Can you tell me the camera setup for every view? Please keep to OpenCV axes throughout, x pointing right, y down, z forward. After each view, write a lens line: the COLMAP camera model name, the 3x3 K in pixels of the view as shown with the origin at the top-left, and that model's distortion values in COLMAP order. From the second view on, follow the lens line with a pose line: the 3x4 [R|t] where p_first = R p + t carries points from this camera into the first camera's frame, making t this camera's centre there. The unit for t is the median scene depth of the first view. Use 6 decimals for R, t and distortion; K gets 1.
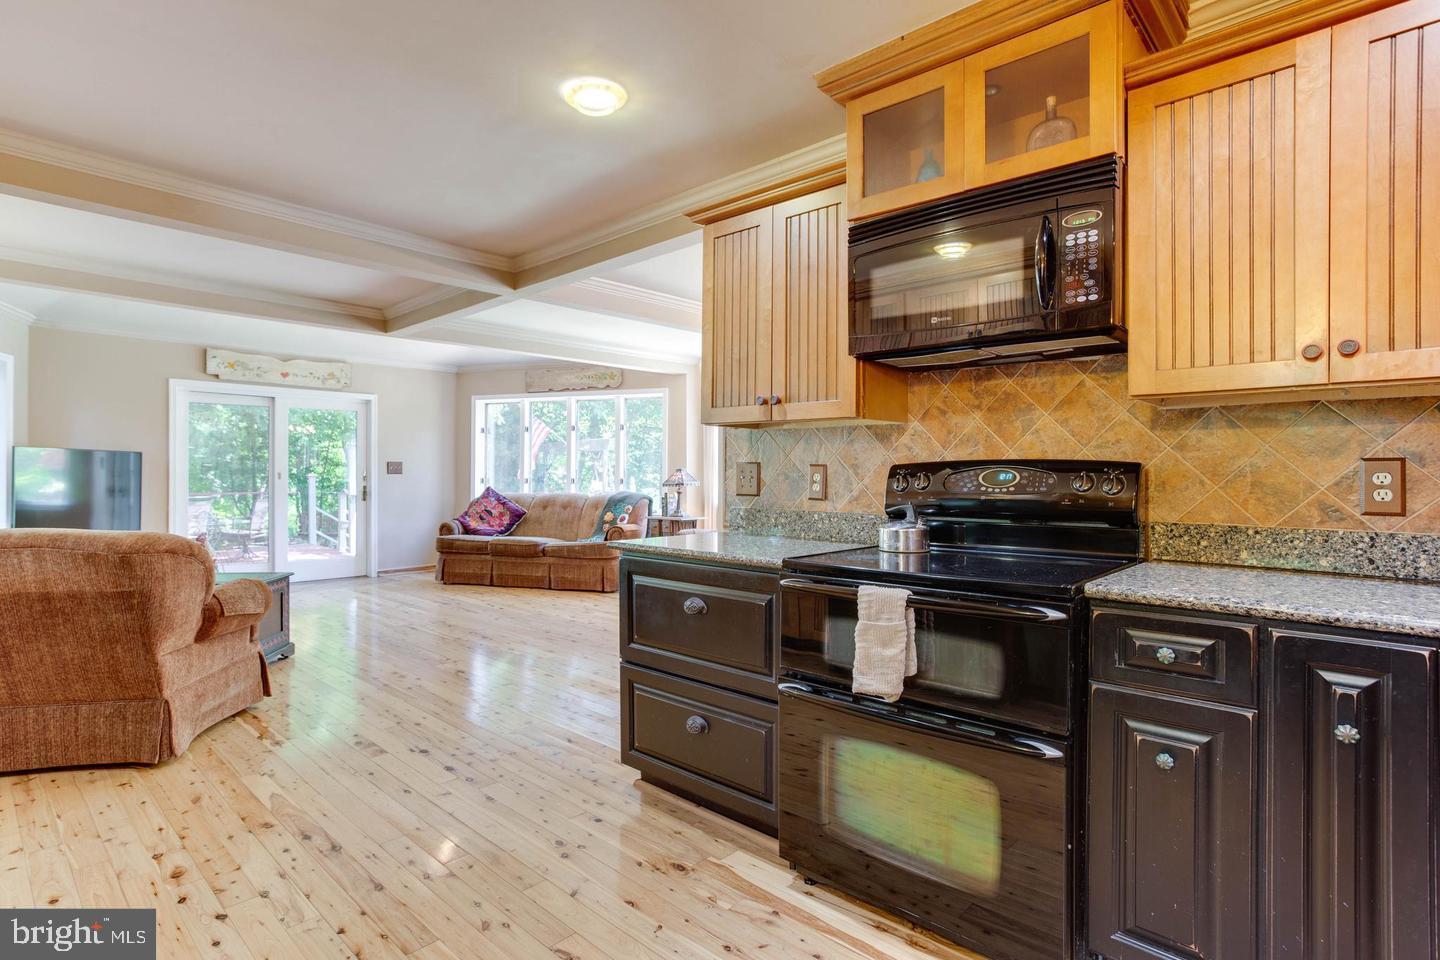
lens RADIAL K [[709.6, 0, 679.5], [0, 709.6, 470.3], [0, 0, 1]] dist [-0.042445, 0.035437]
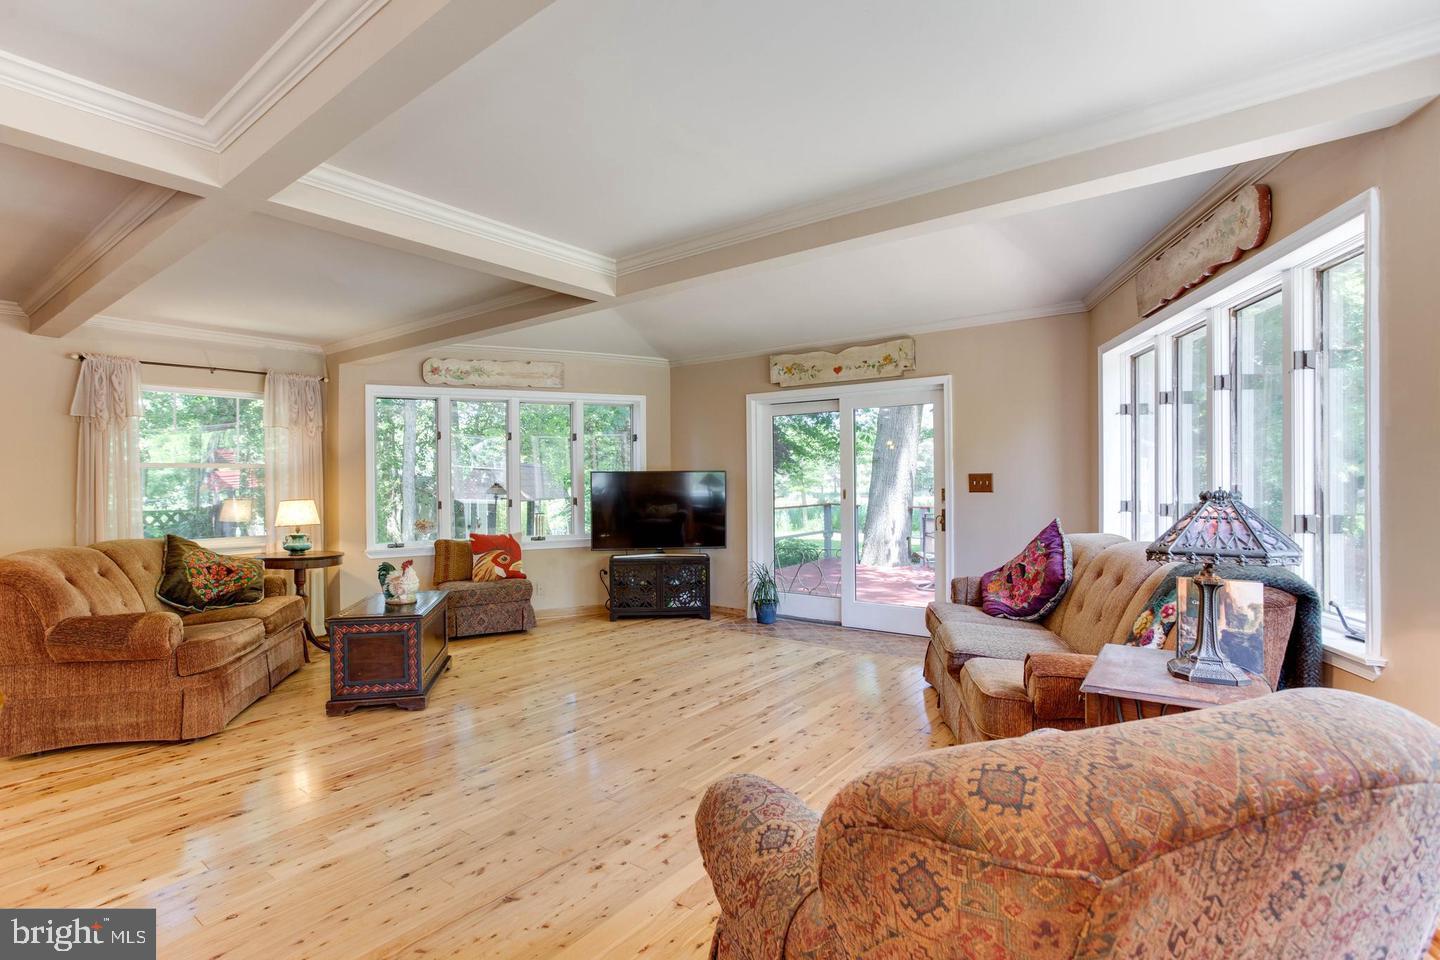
lens RADIAL K [[702.8, 0, 715.1], [0, 702.8, 479.9], [0, 0, 1]] dist [-0.046673, 0.033387]
pose [[0.140545, -0.004786, -0.990063, 0.217868], [0.015017, 0.999884, -0.002701, -0.009488], [0.989960, -0.014488, 0.140600, 0.754706]]
